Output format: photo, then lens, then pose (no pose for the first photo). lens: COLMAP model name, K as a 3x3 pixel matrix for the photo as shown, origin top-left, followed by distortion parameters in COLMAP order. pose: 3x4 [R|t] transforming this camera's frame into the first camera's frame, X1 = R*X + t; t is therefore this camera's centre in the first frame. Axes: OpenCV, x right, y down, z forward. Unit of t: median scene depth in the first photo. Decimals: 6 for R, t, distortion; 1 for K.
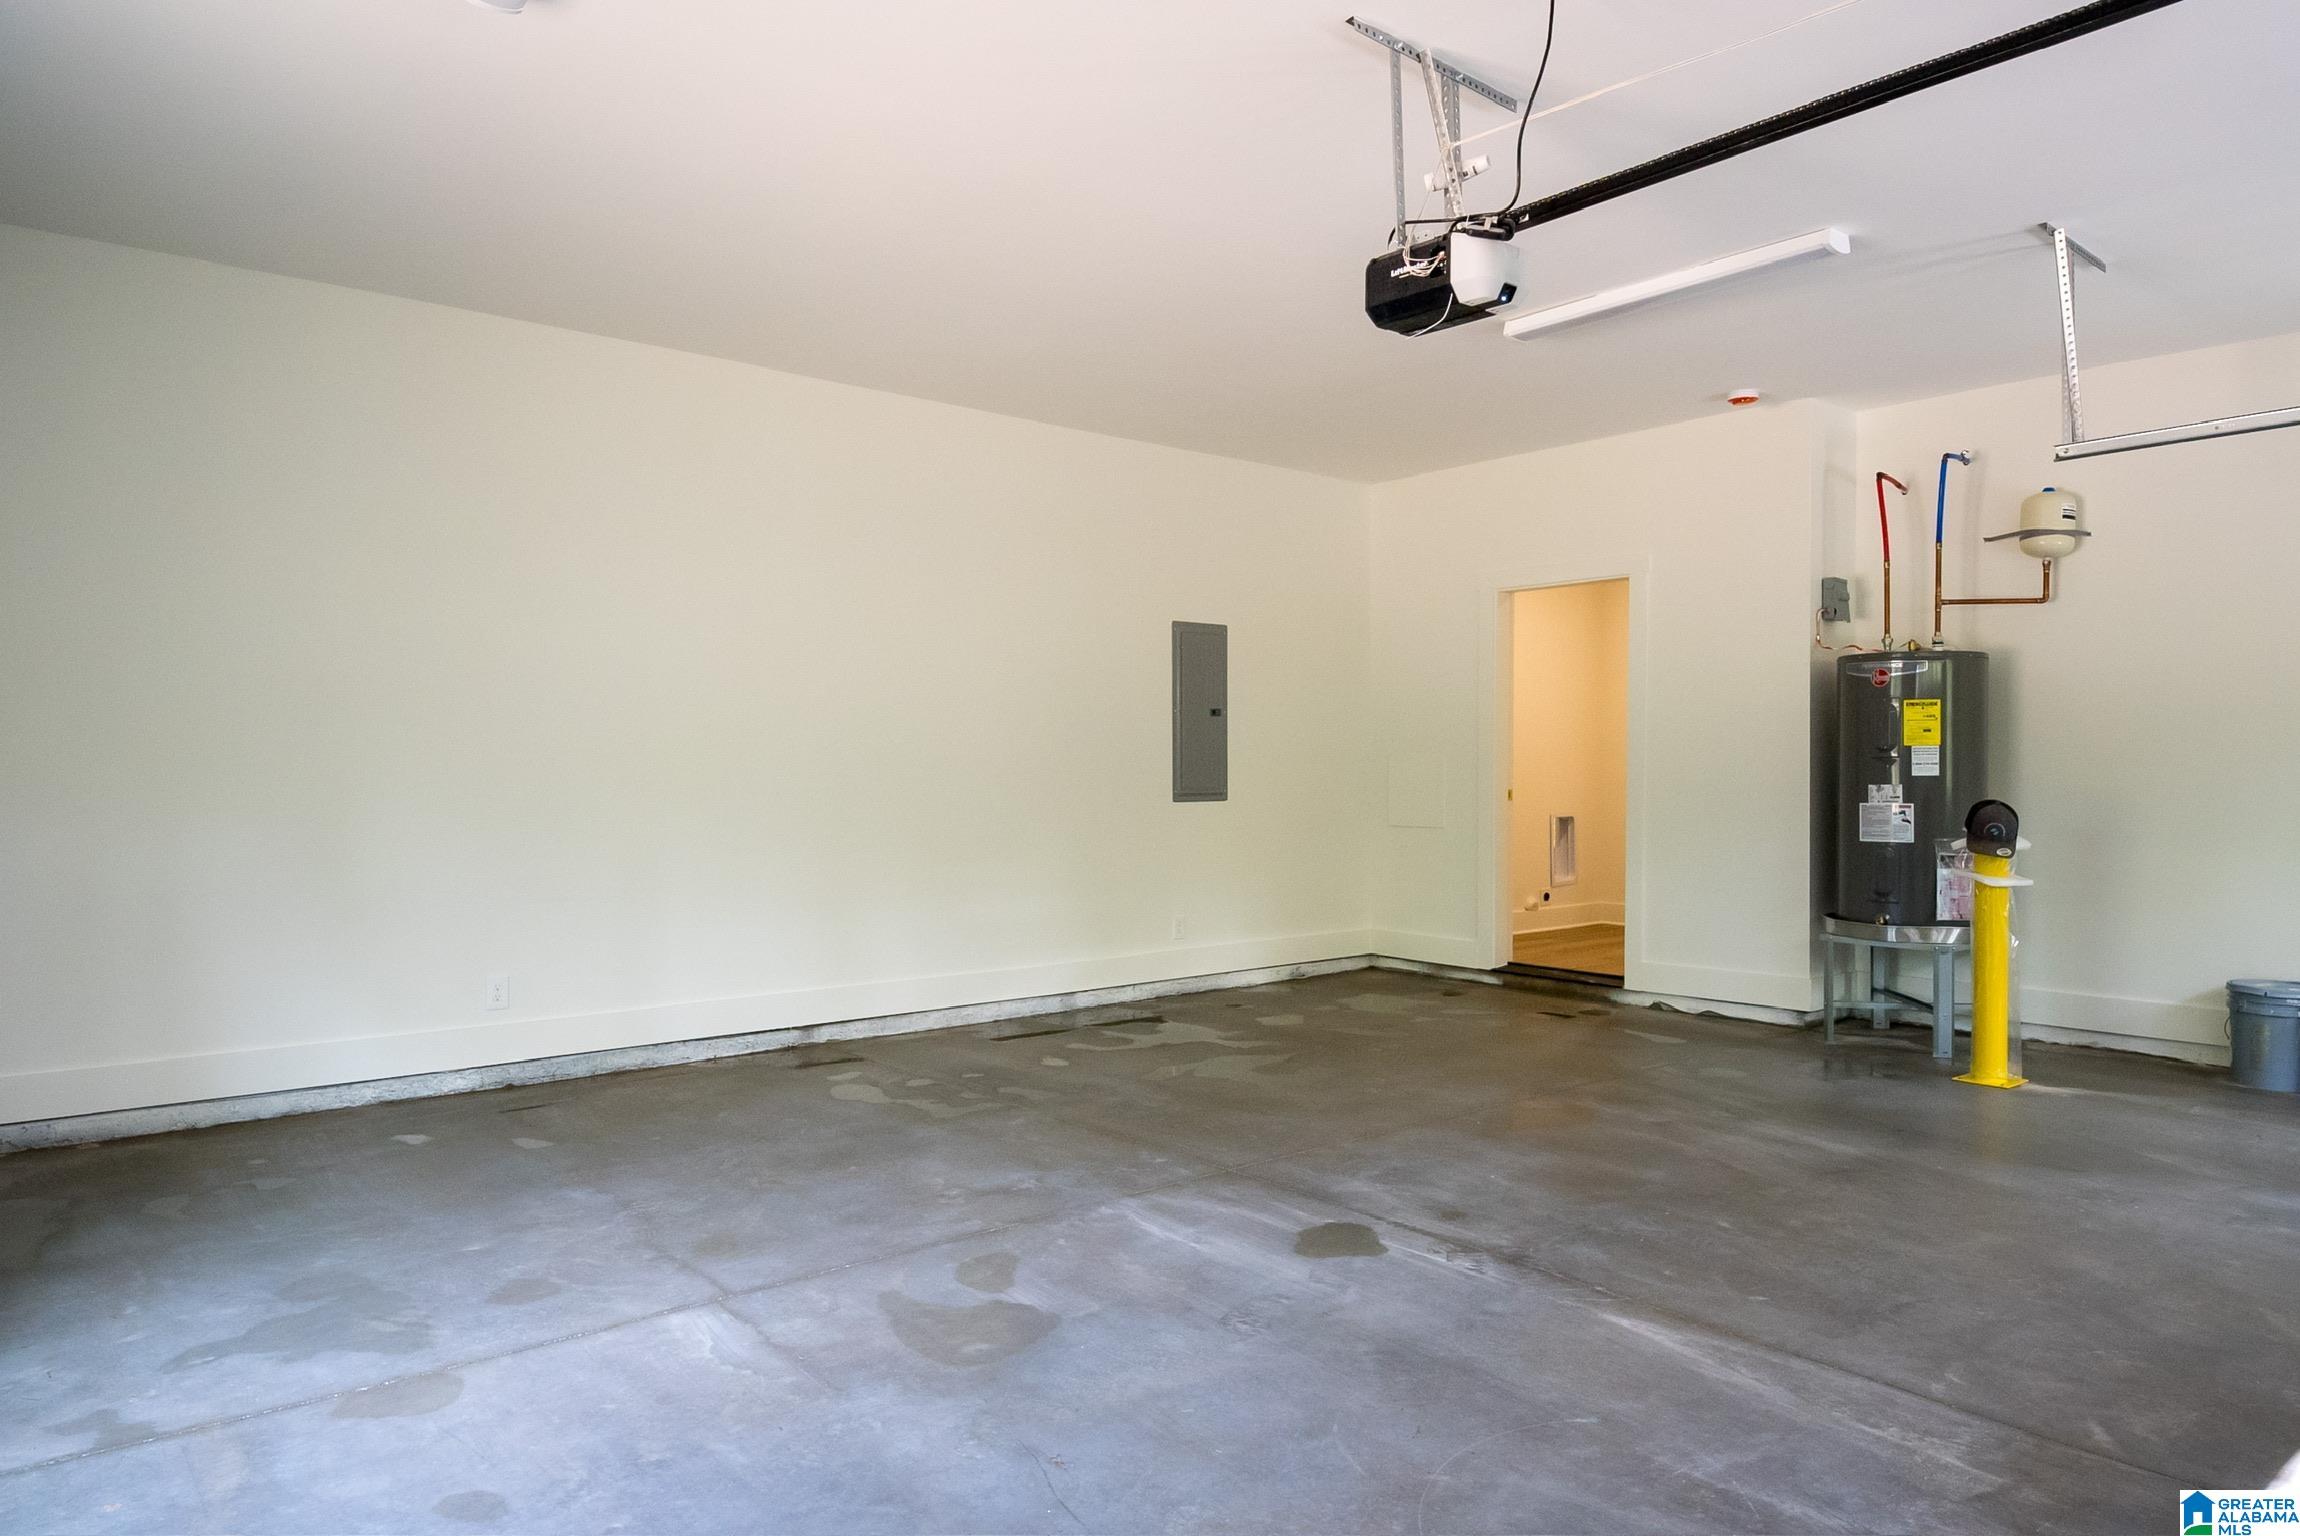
lens RADIAL K [[1443.0, 0, 1154.2], [0, 1443.0, 775.0], [0, 0, 1]] dist [0.029254, -0.045672]
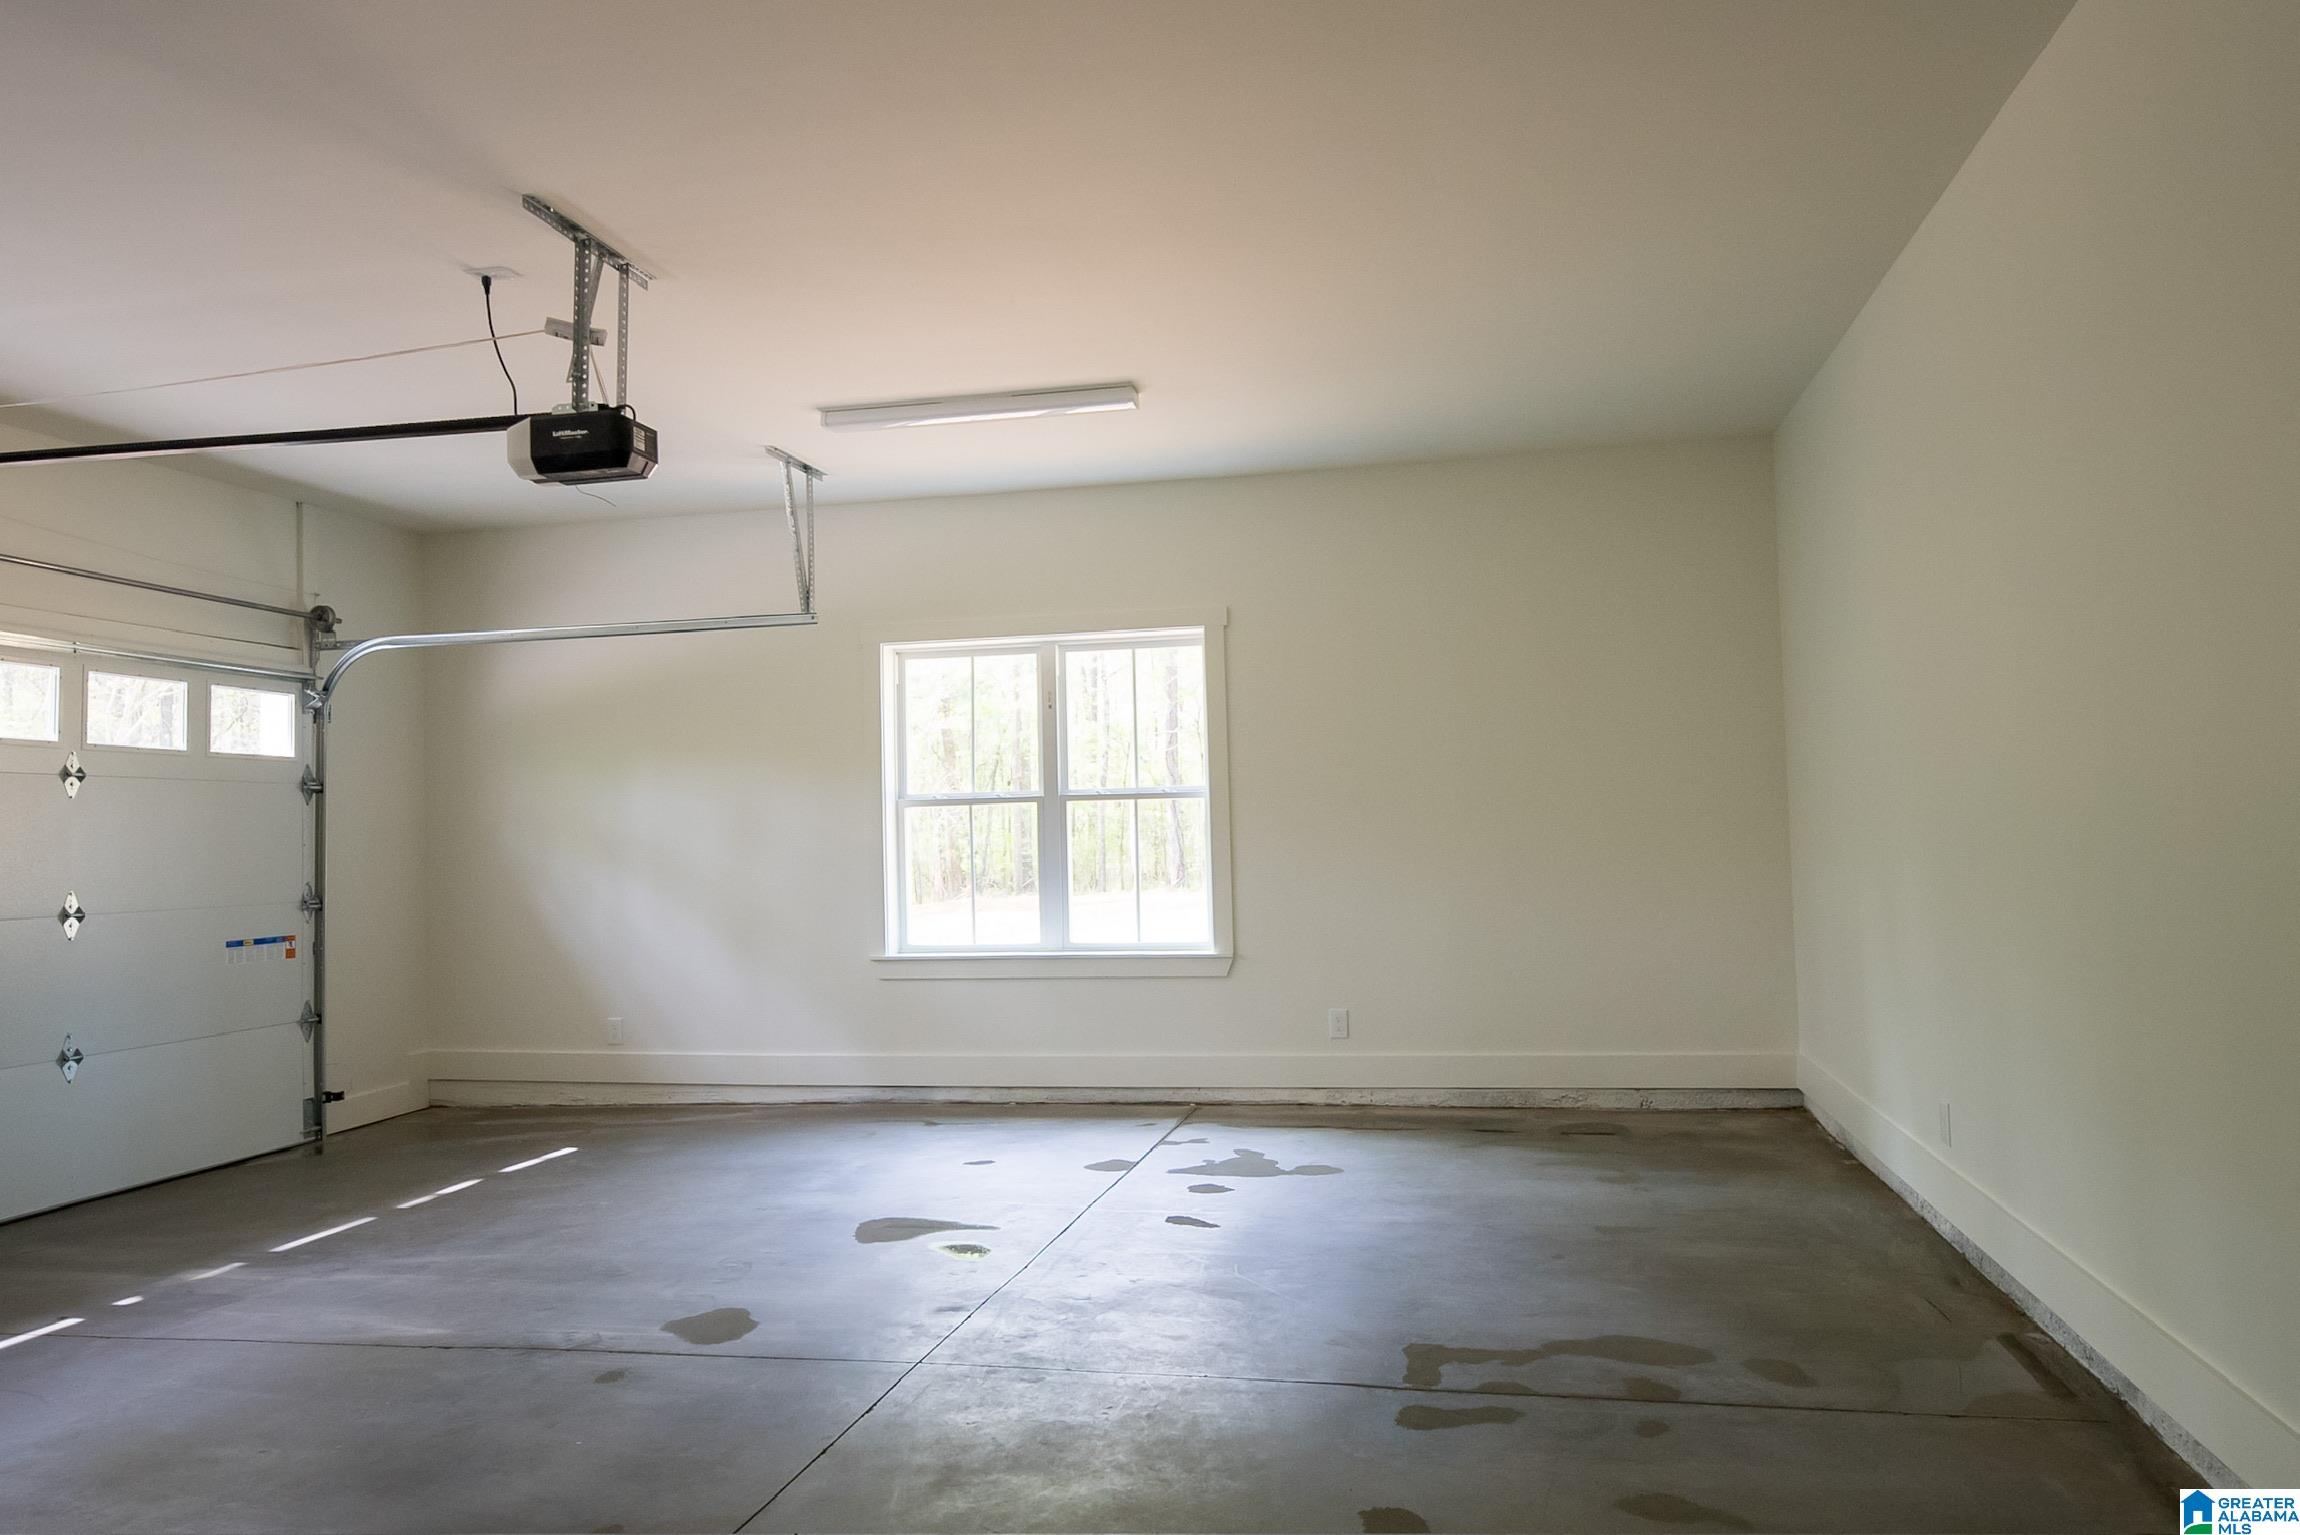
lens RADIAL K [[1591.4, 0, 1150.0], [0, 1591.4, 767.5], [0, 0, 1]] dist [0.003091, -0.000576]
pose [[-0.791381, -0.002525, -0.611318, 0.532812], [0.025044, 0.999018, -0.036547, -0.018999], [0.610810, -0.044232, -0.790540, 1.953349]]
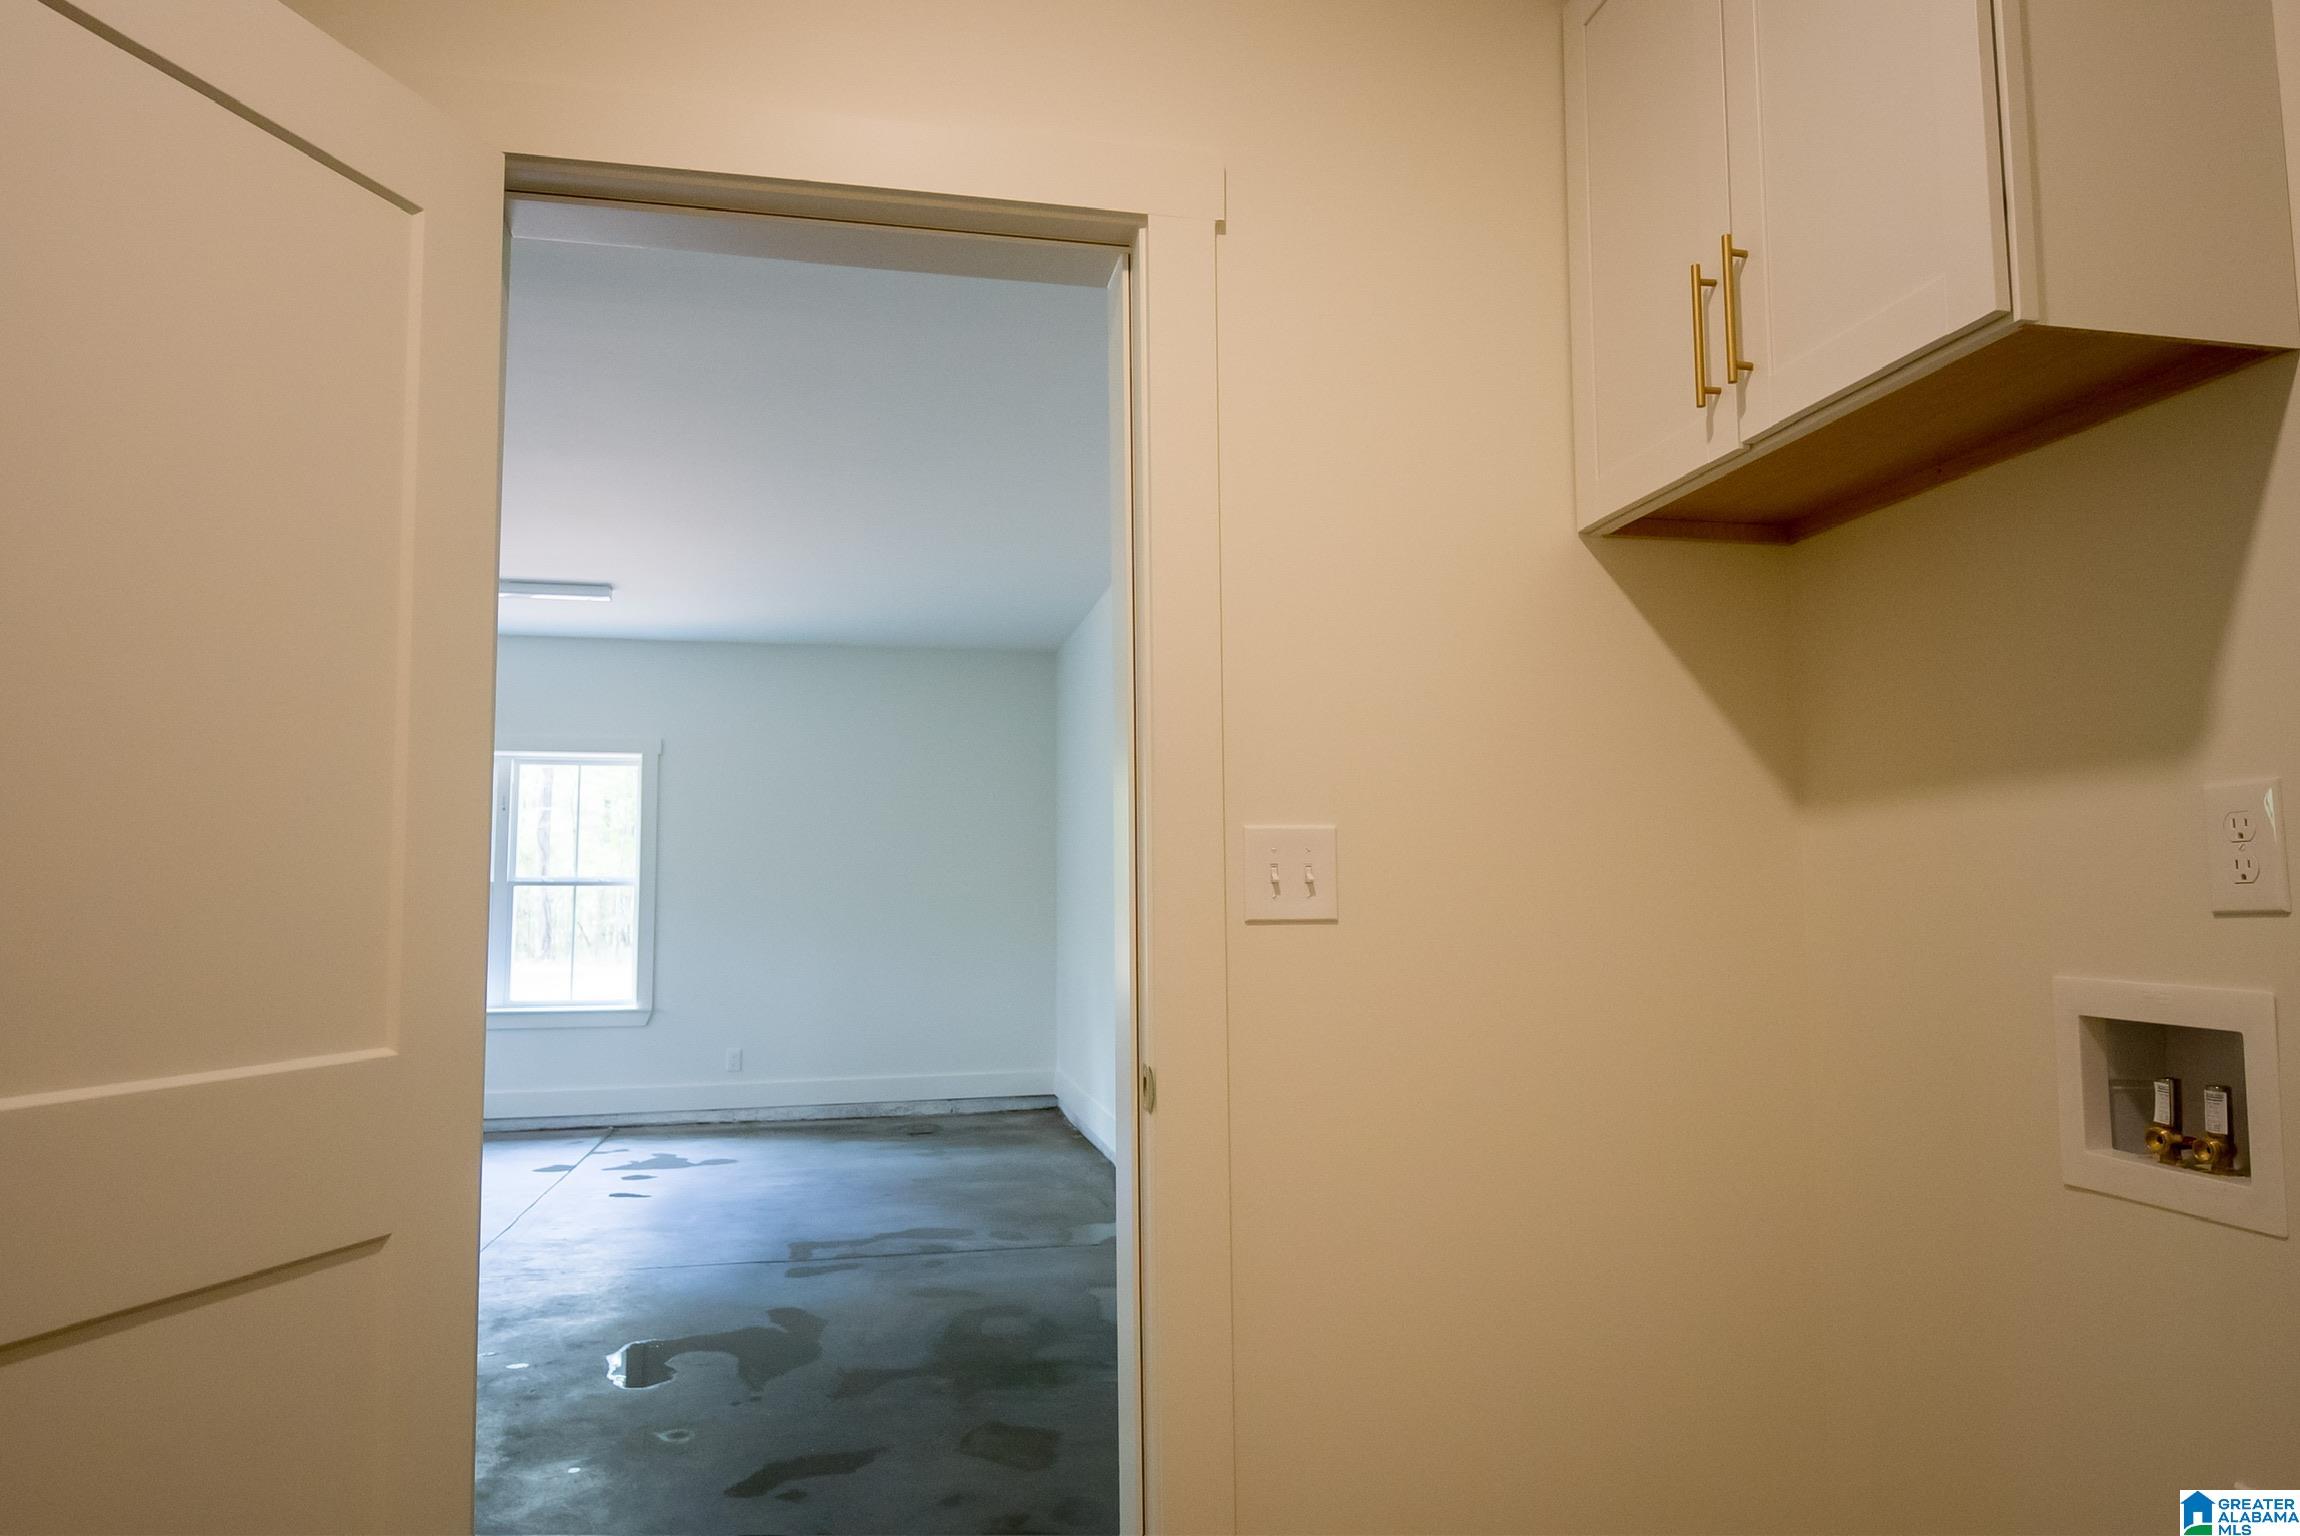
lens RADIAL K [[1443.0, 0, 1154.2], [0, 1443.0, 775.0], [0, 0, 1]] dist [0.029254, -0.045672]
pose [[-0.476856, -0.072056, -0.876023, 0.900644], [0.002235, 0.996532, -0.083185, -0.034155], [0.878979, -0.041625, -0.475041, 2.255815]]
